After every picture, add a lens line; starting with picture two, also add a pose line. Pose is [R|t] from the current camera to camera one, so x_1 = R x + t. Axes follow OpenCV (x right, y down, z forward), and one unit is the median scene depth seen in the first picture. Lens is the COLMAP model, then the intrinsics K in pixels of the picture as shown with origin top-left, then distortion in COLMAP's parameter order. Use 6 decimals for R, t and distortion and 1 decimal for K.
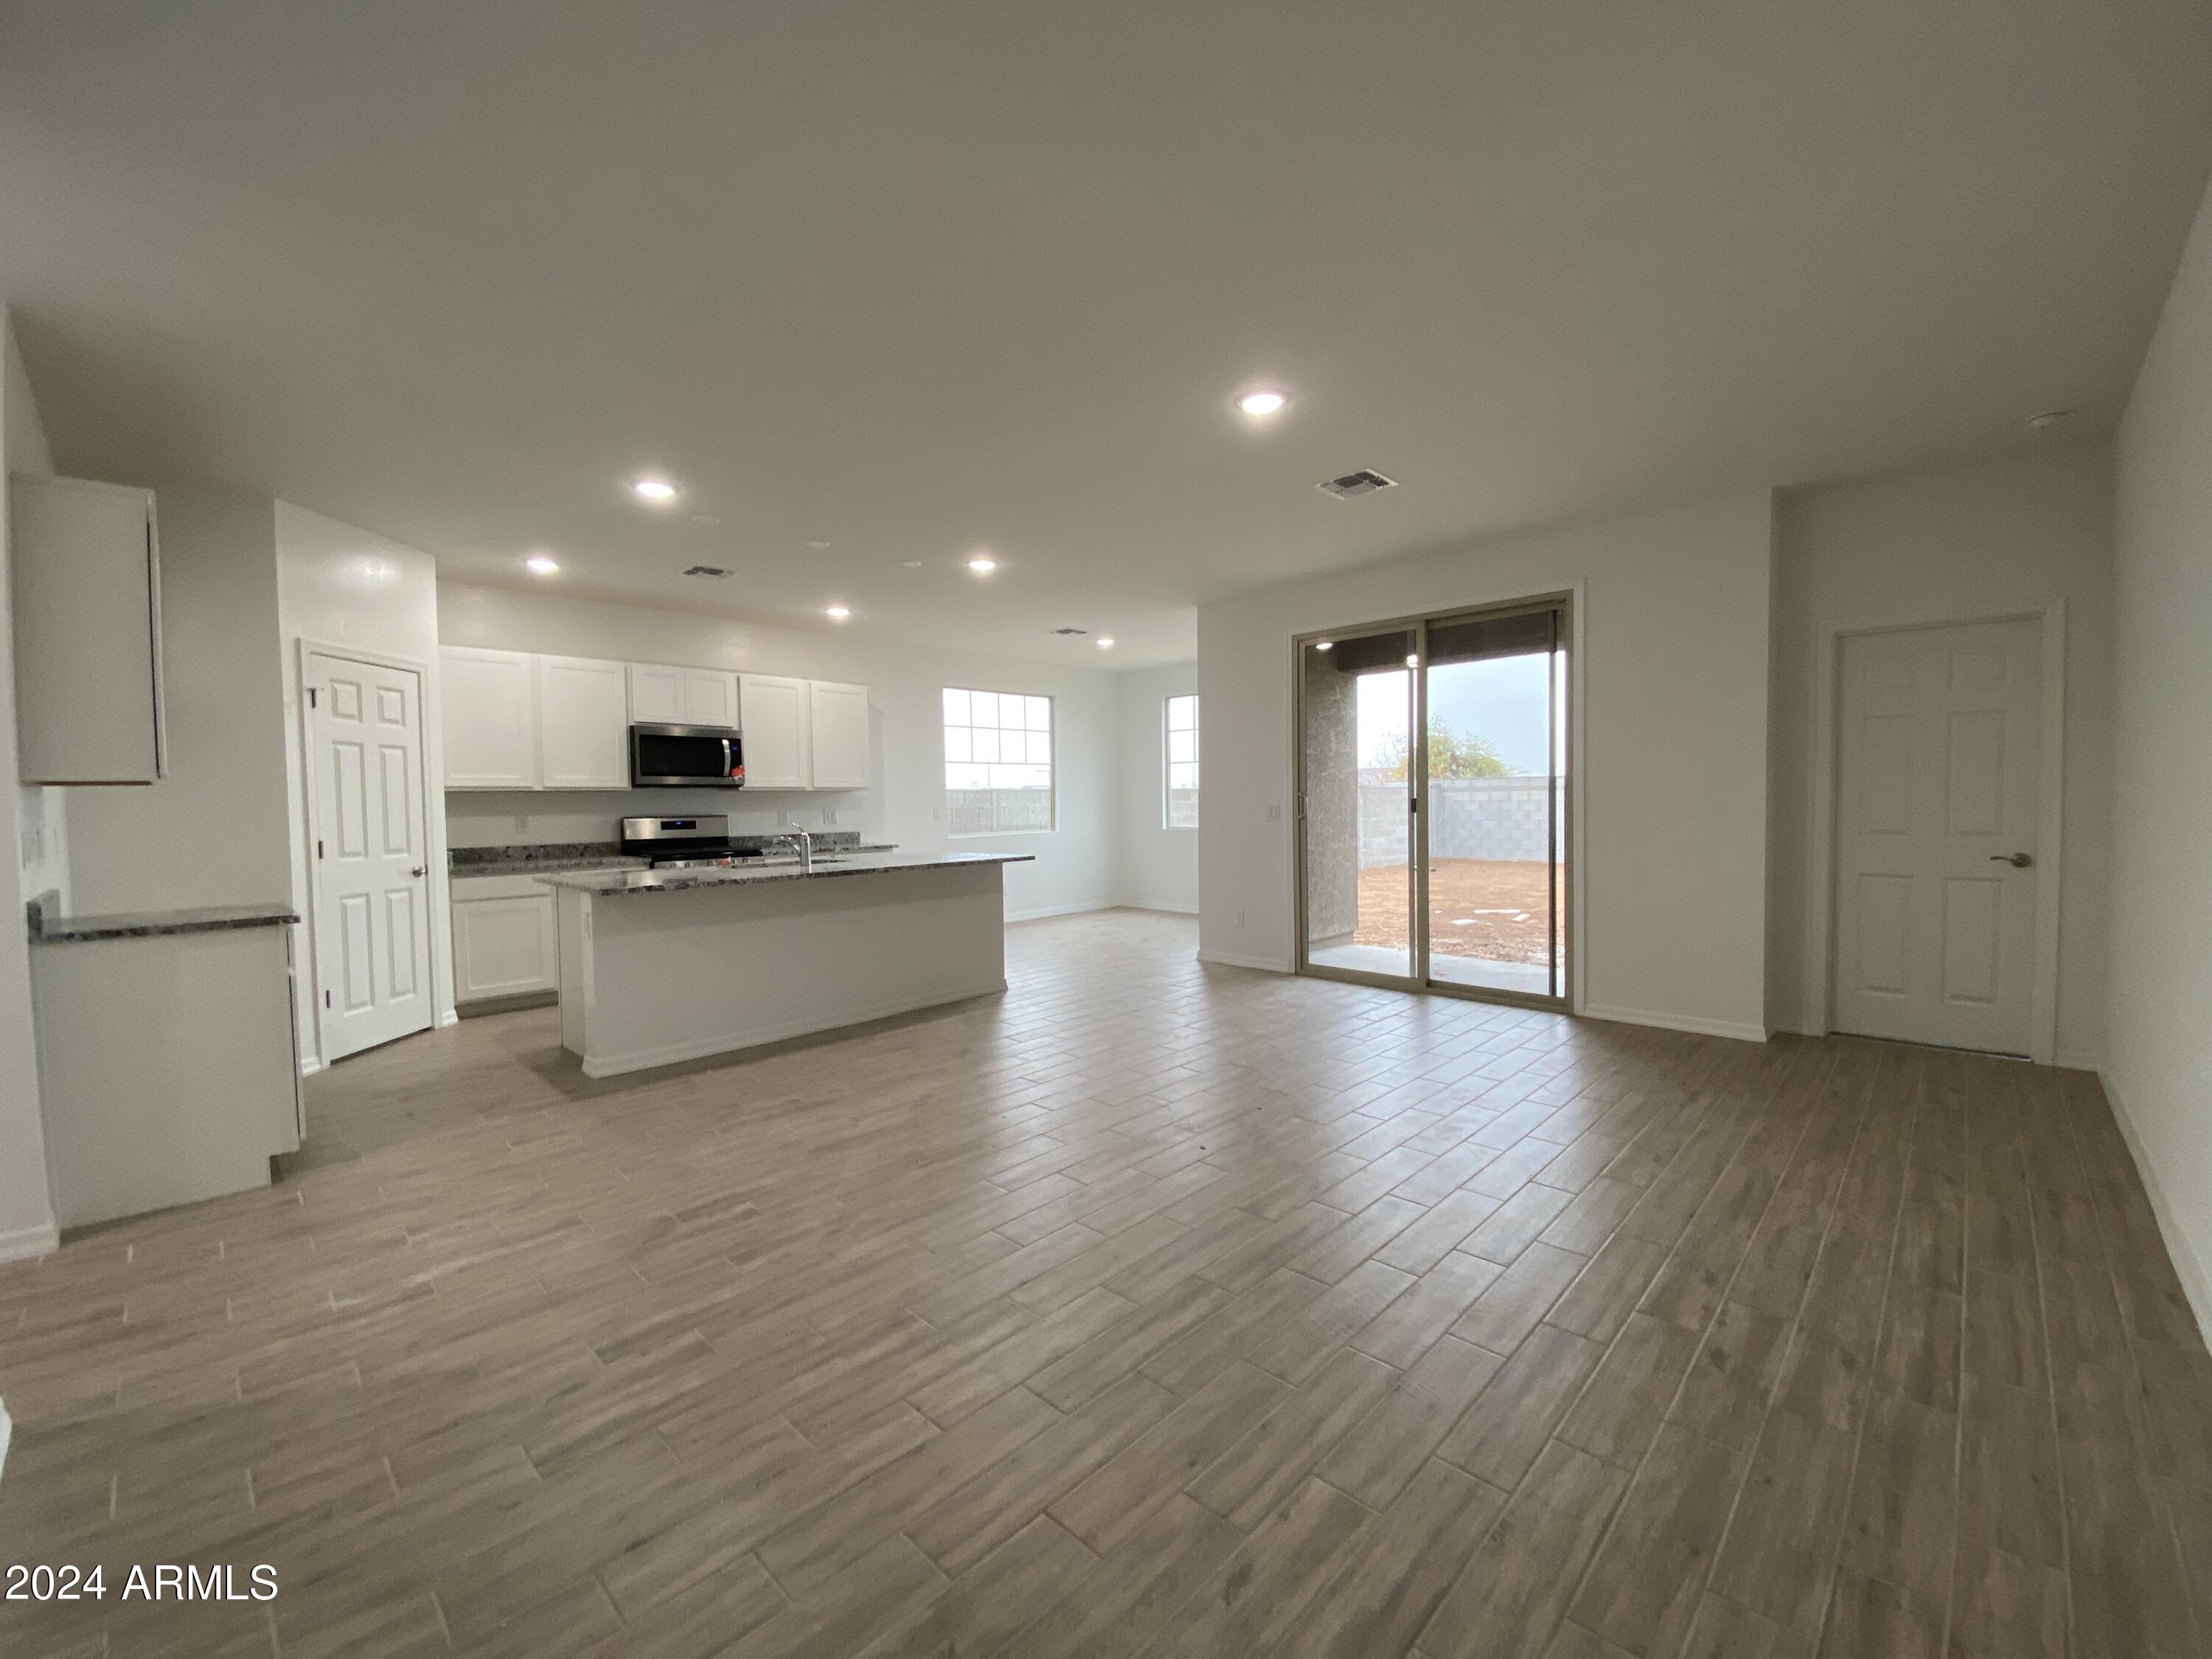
lens RADIAL K [[899.9, 0, 1105.4], [0, 899.9, 833.6], [0, 0, 1]] dist [0.020297, -0.018693]
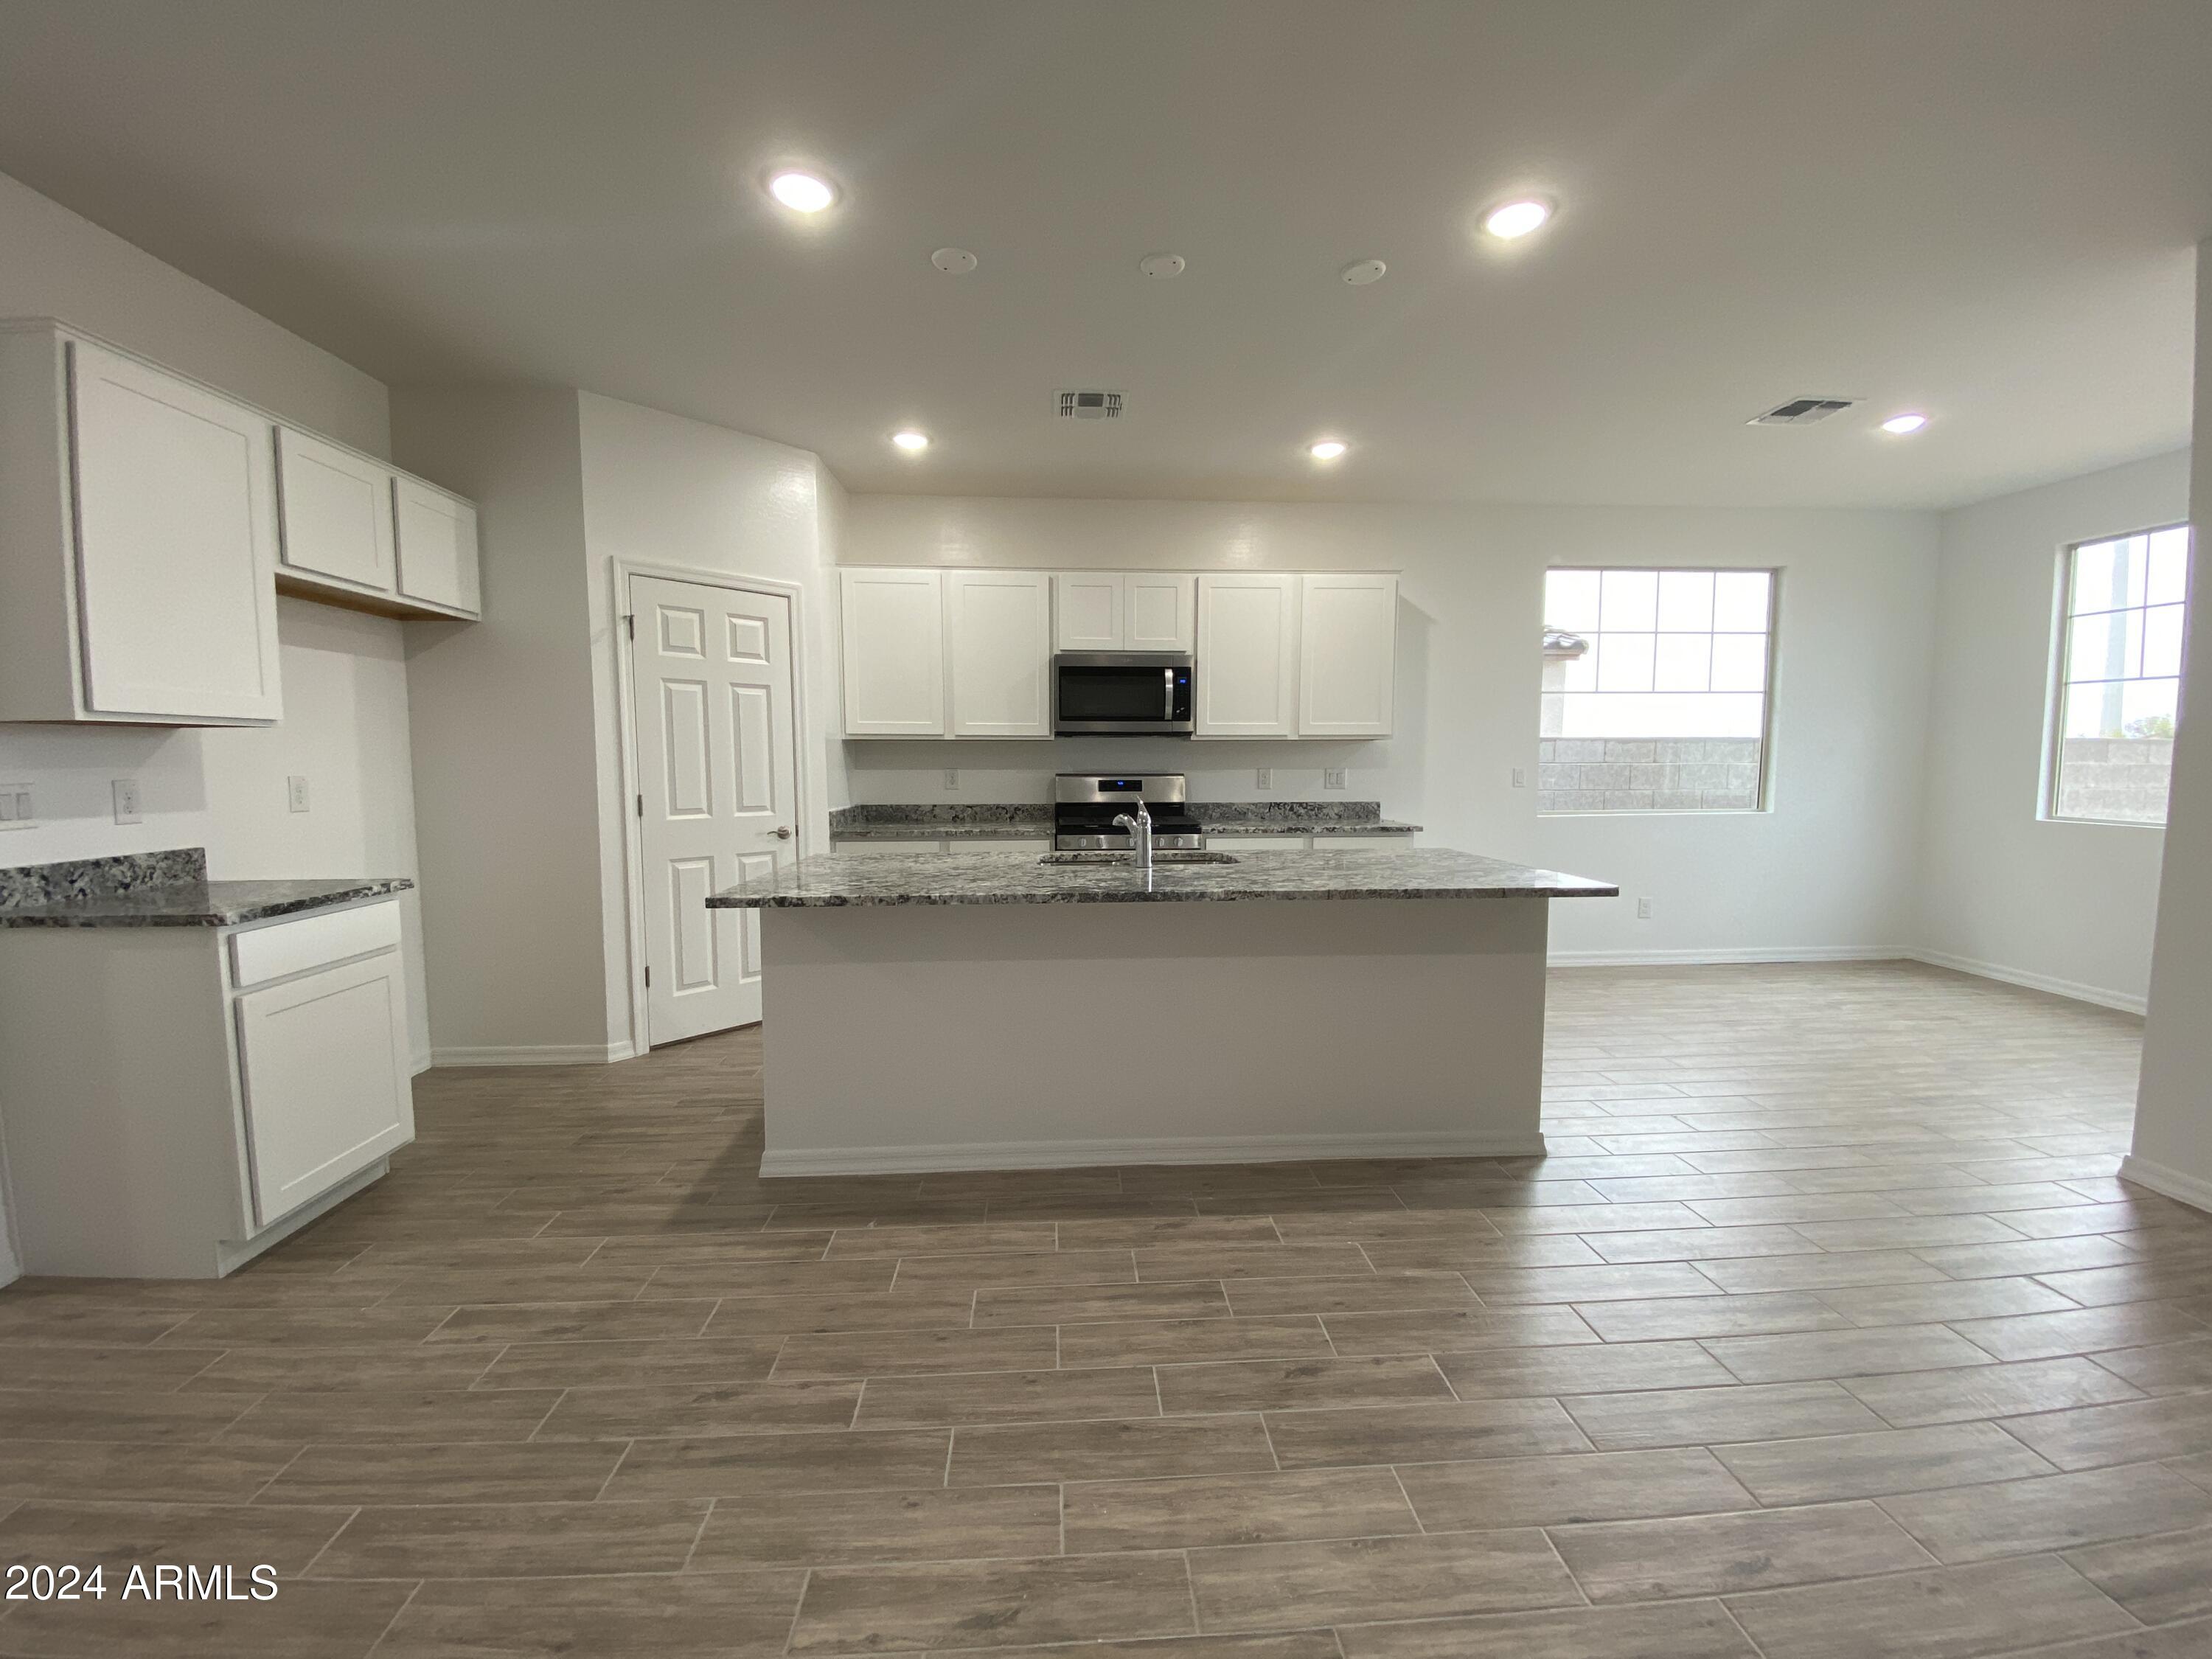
lens RADIAL K [[884.8, 0, 1100.4], [0, 884.8, 835.5], [0, 0, 1]] dist [0.021747, -0.017533]
pose [[0.735215, 0.071430, -0.674060, 0.021090], [-0.034527, 0.997088, 0.068002, -0.017664], [0.676954, -0.026723, 0.735540, 0.448480]]
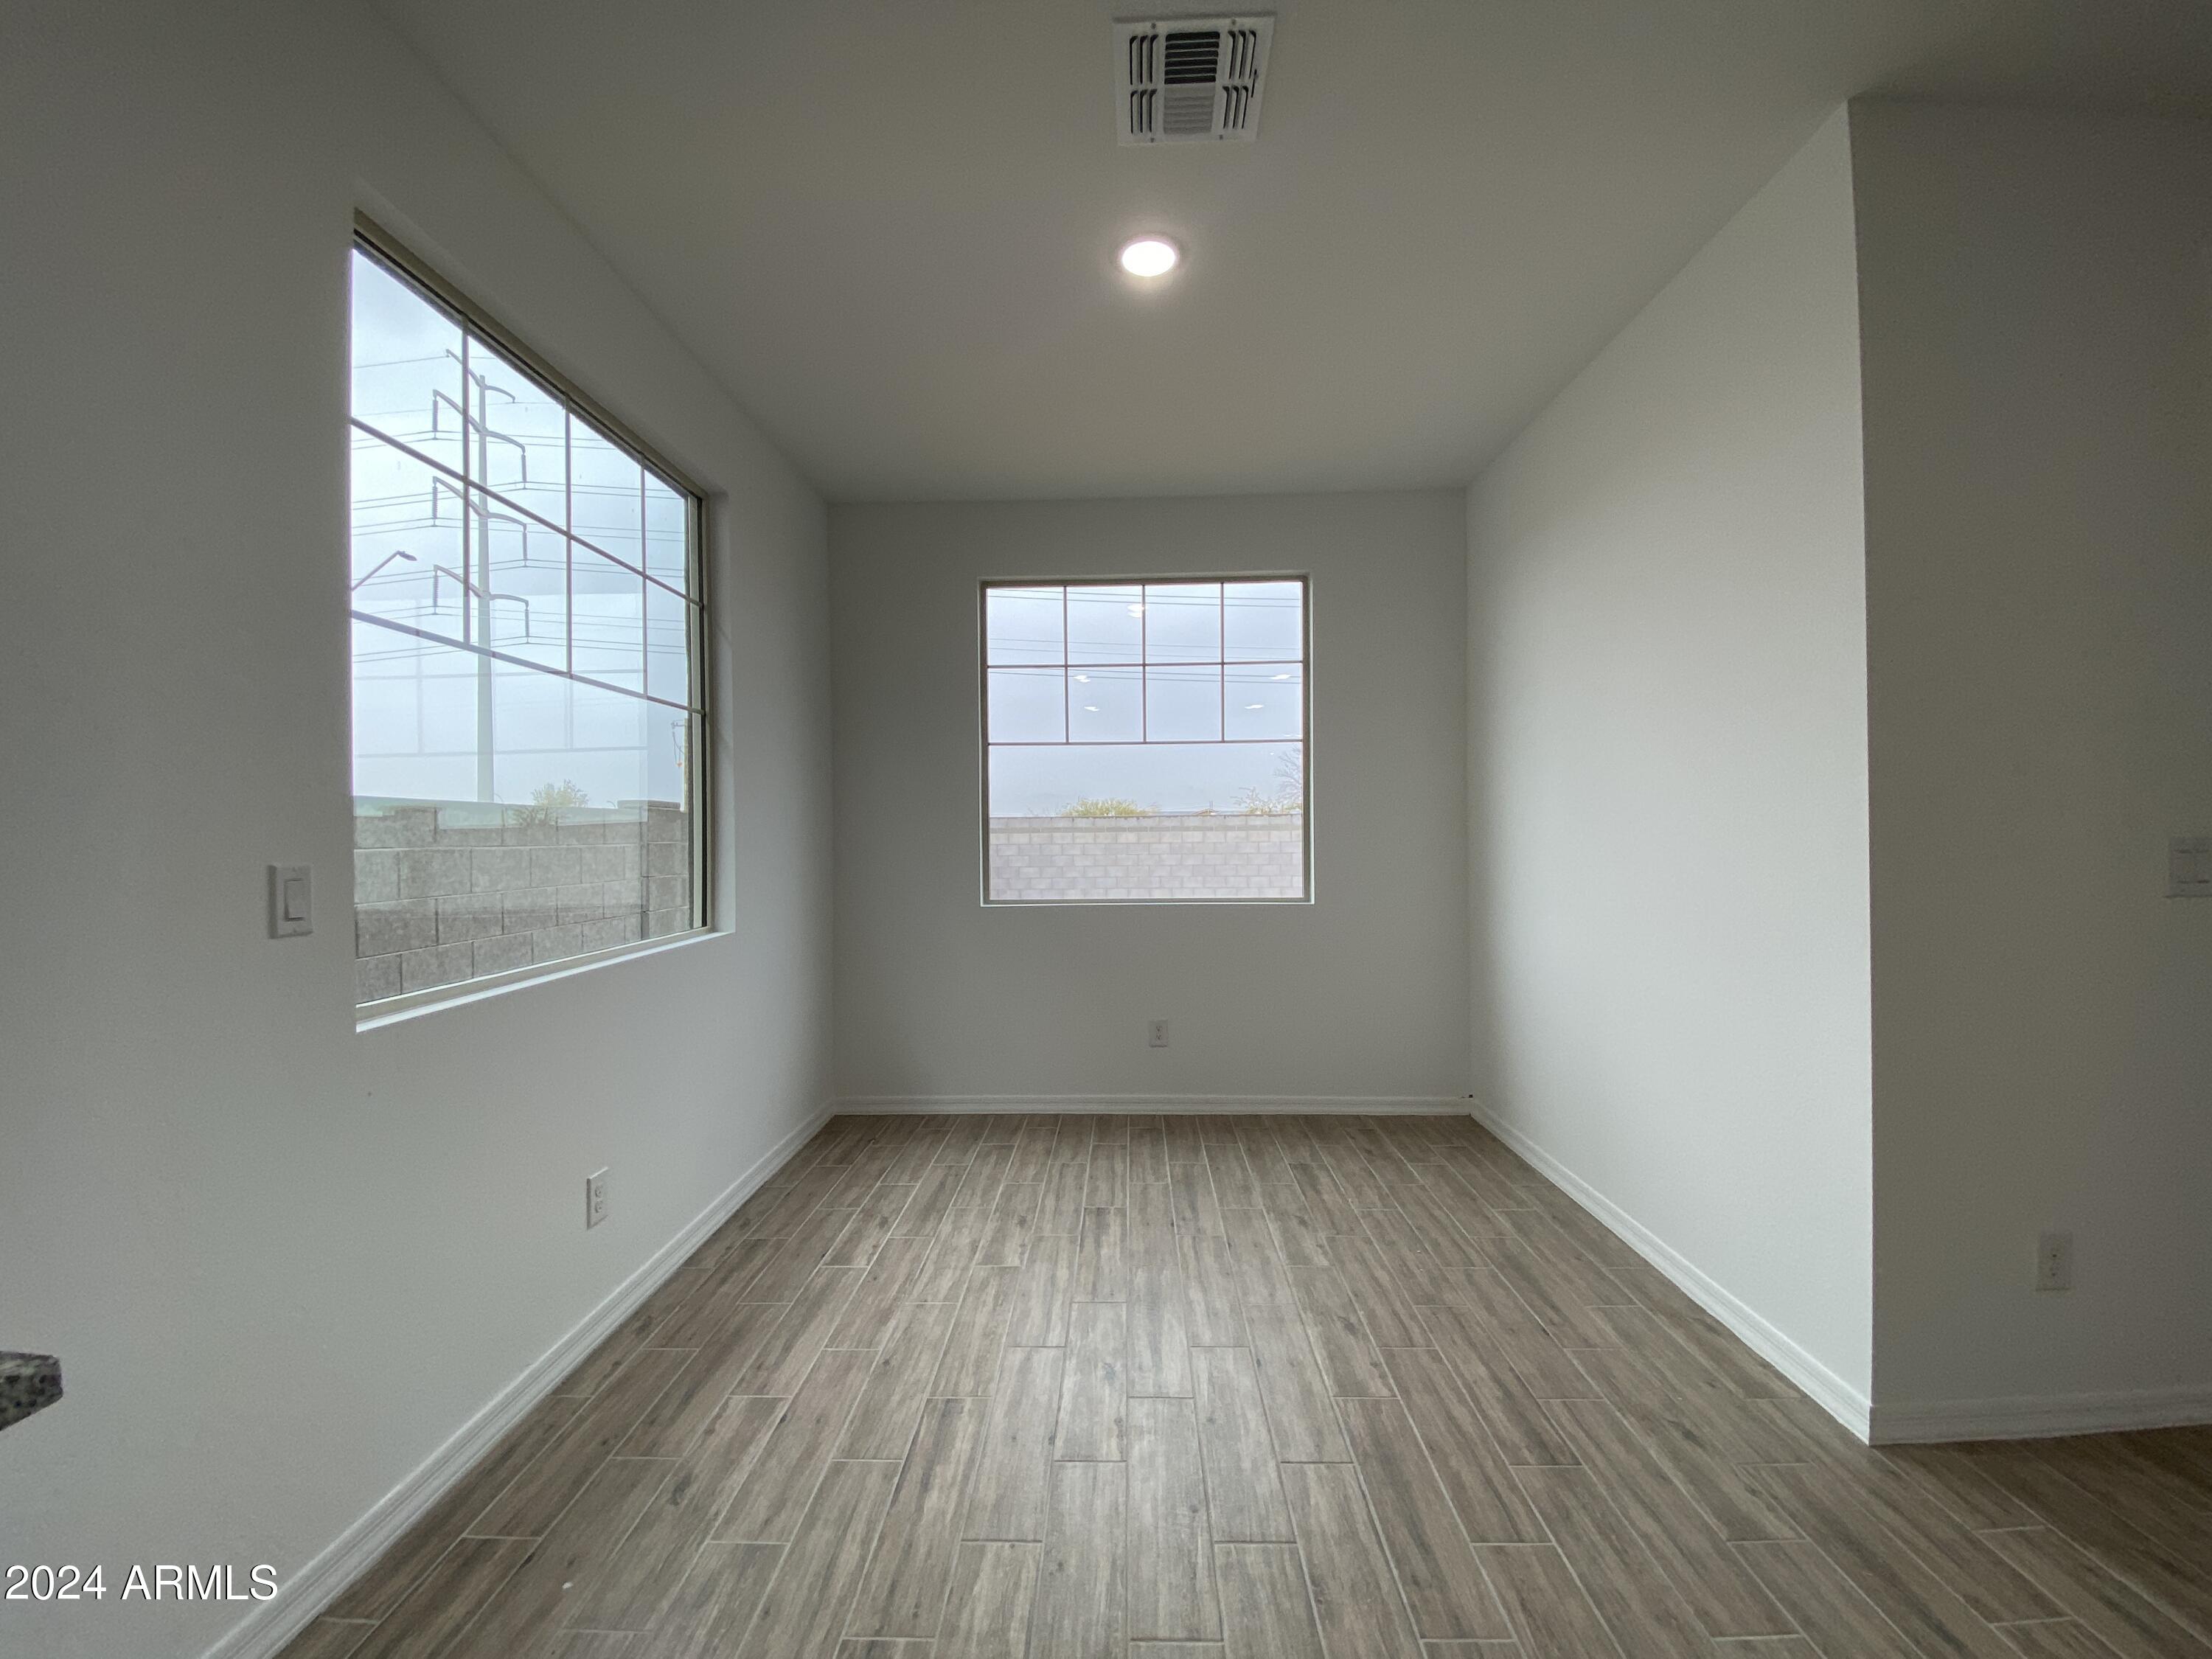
lens RADIAL K [[903.5, 0, 1096.9], [0, 903.5, 828.4], [0, 0, 1]] dist [0.013975, -0.018218]
pose [[0.744408, 0.011651, 0.667623, -0.241327], [0.026187, 0.998569, -0.046625, -0.030588], [-0.667211, 0.052191, 0.743038, 1.014259]]
